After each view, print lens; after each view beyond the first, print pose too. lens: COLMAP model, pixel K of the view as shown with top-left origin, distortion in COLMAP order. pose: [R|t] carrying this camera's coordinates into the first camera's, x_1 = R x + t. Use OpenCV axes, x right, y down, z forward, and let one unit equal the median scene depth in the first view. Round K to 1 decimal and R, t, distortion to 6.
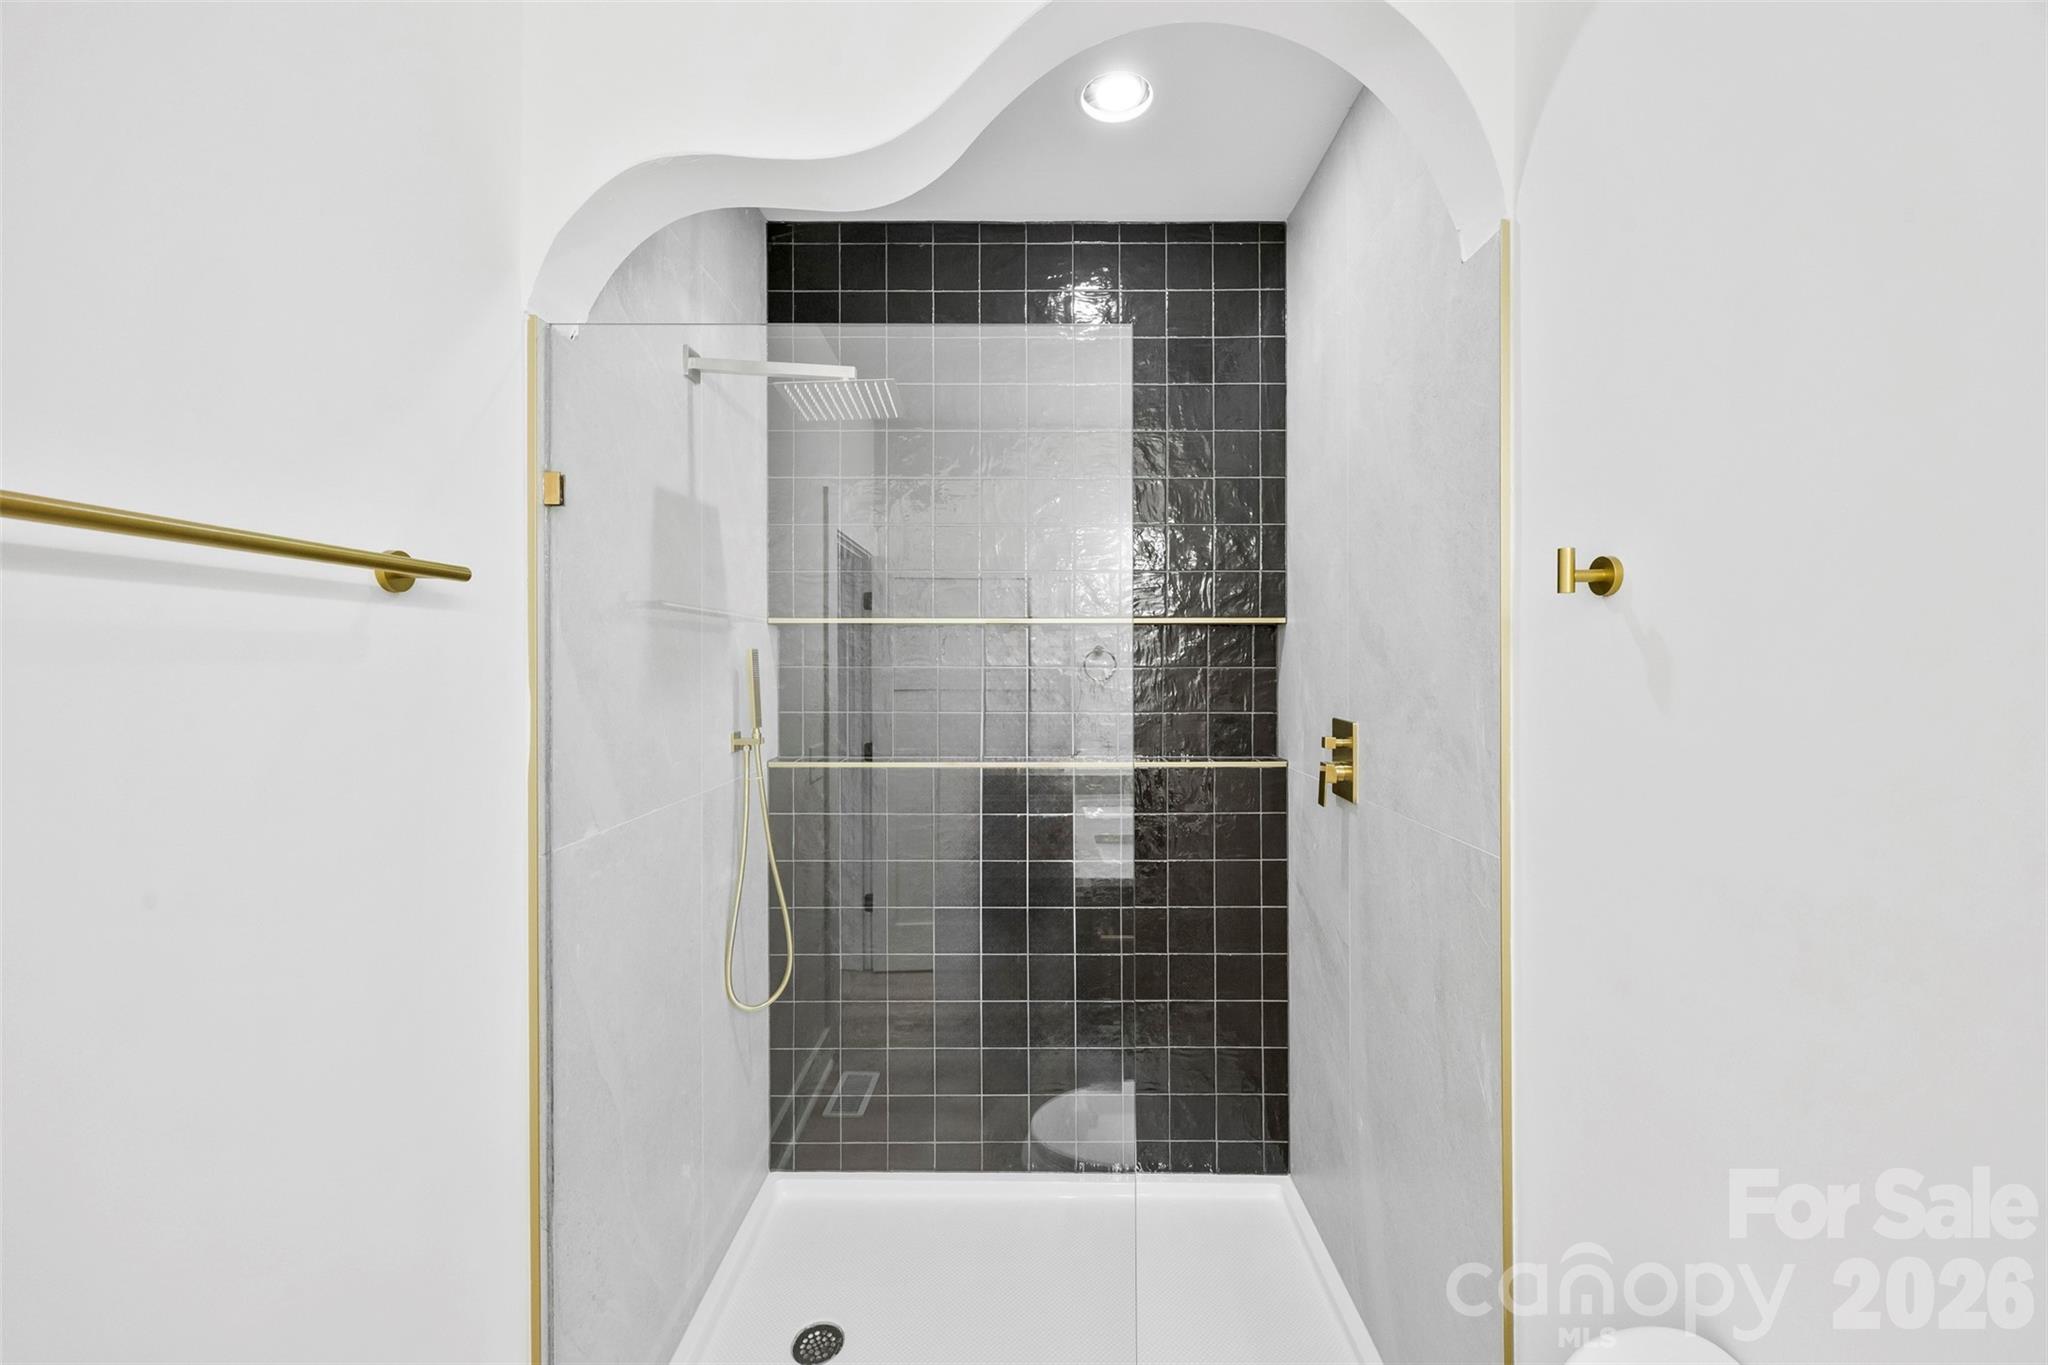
lens RADIAL K [[790.8, 0, 1021.4], [0, 790.8, 676.3], [0, 0, 1]] dist [0.000707, 0.000145]
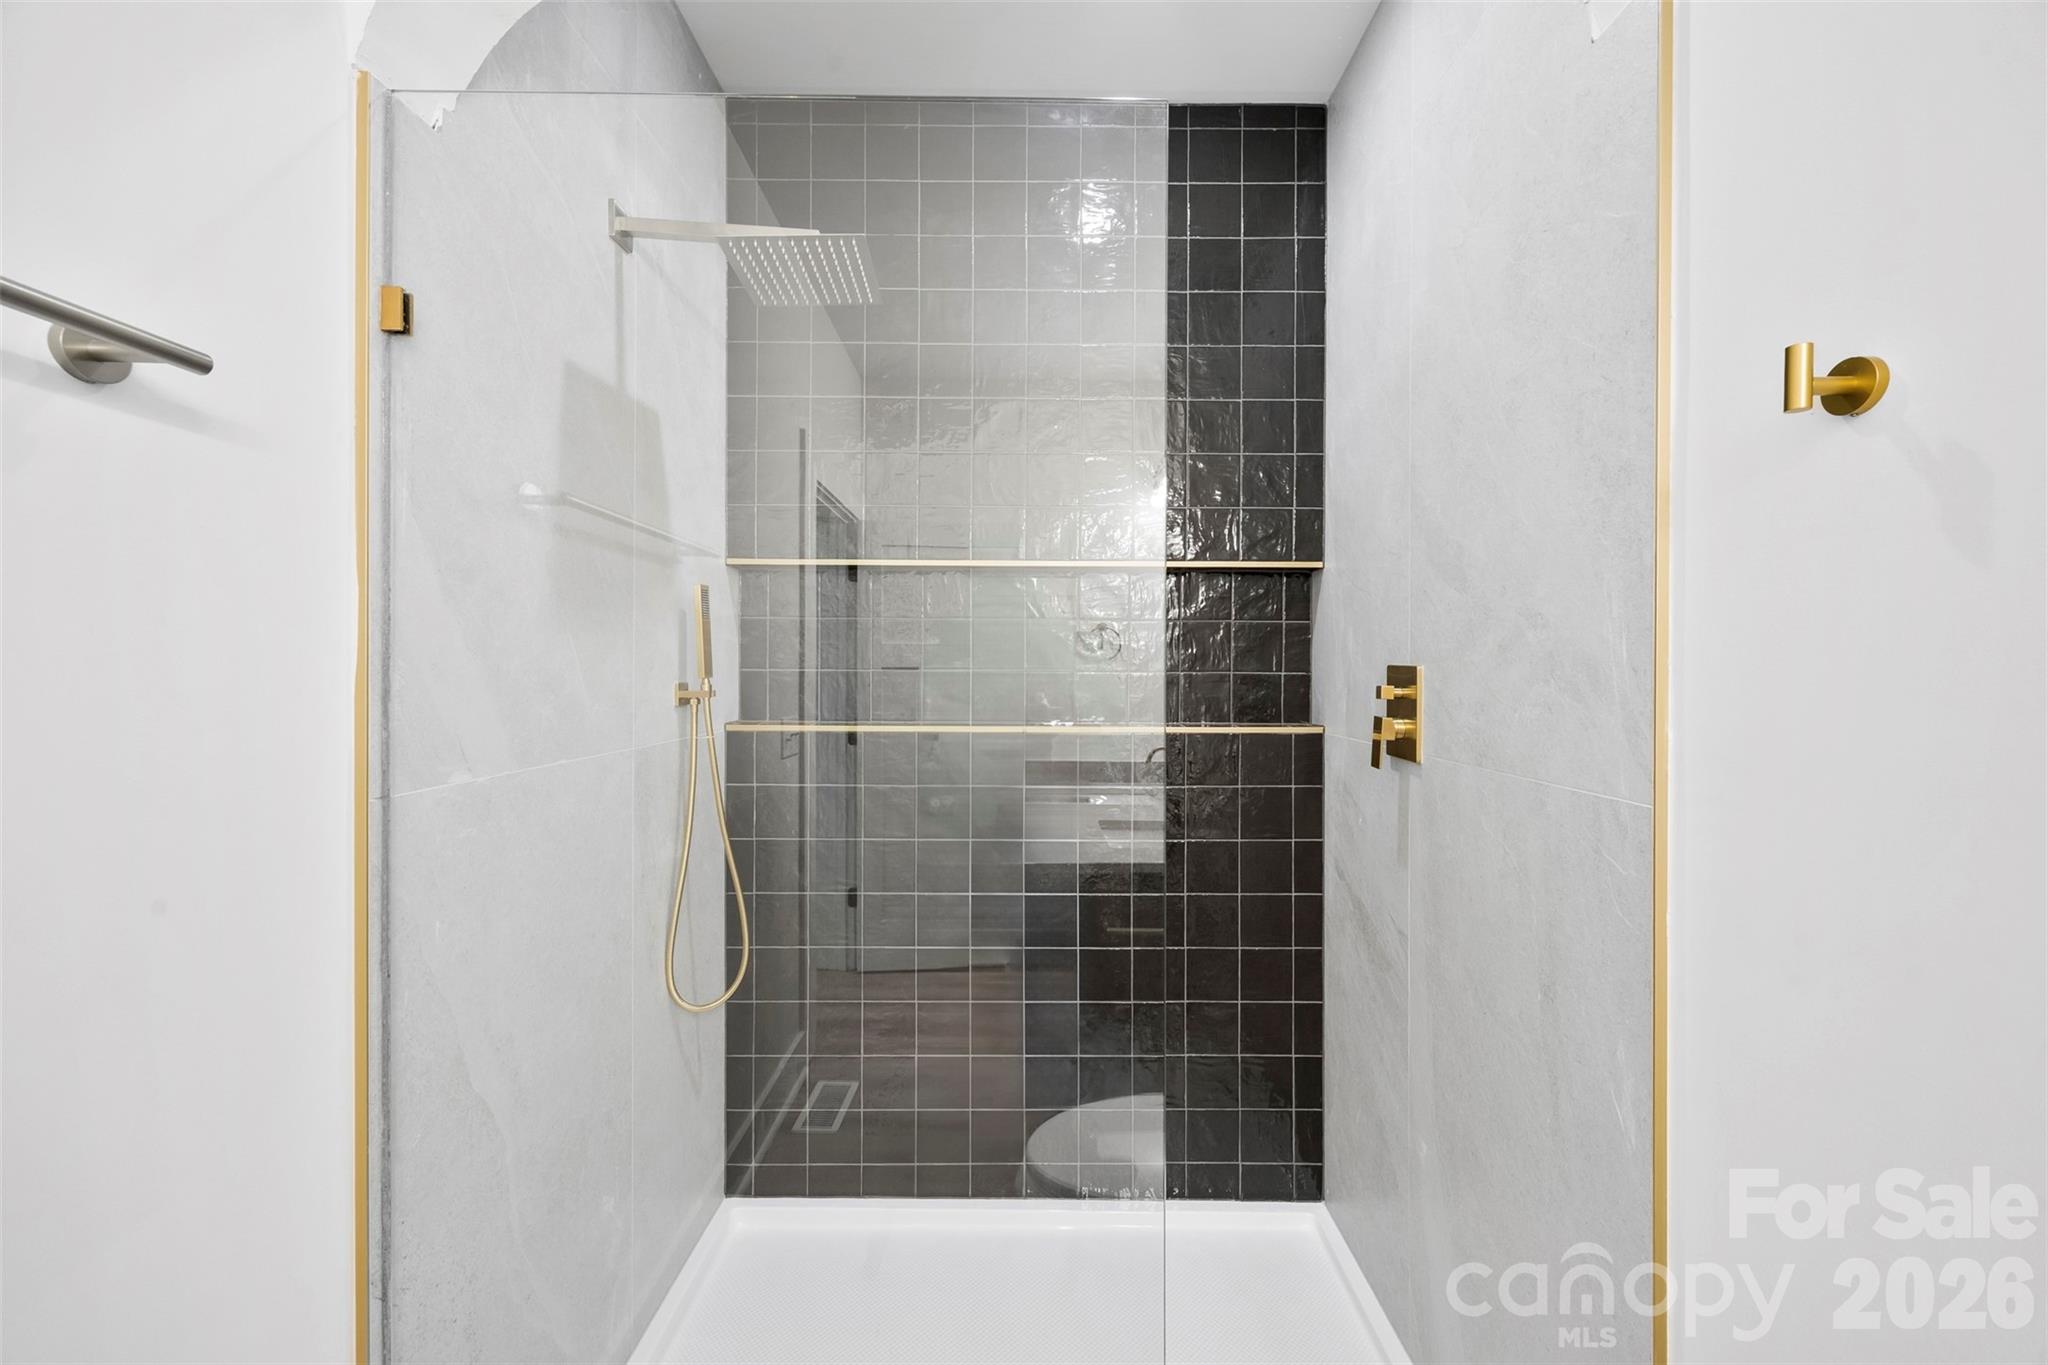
lens RADIAL K [[790.8, 0, 1025.1], [0, 790.8, 683.9], [0, 0, 1]] dist [0.000707, 0.000145]
pose [[0.999952, 0.005774, 0.007912, 0.000704], [-0.005789, 0.999982, 0.001856, 0.061165], [-0.007901, -0.001902, 0.999967, 0.134743]]
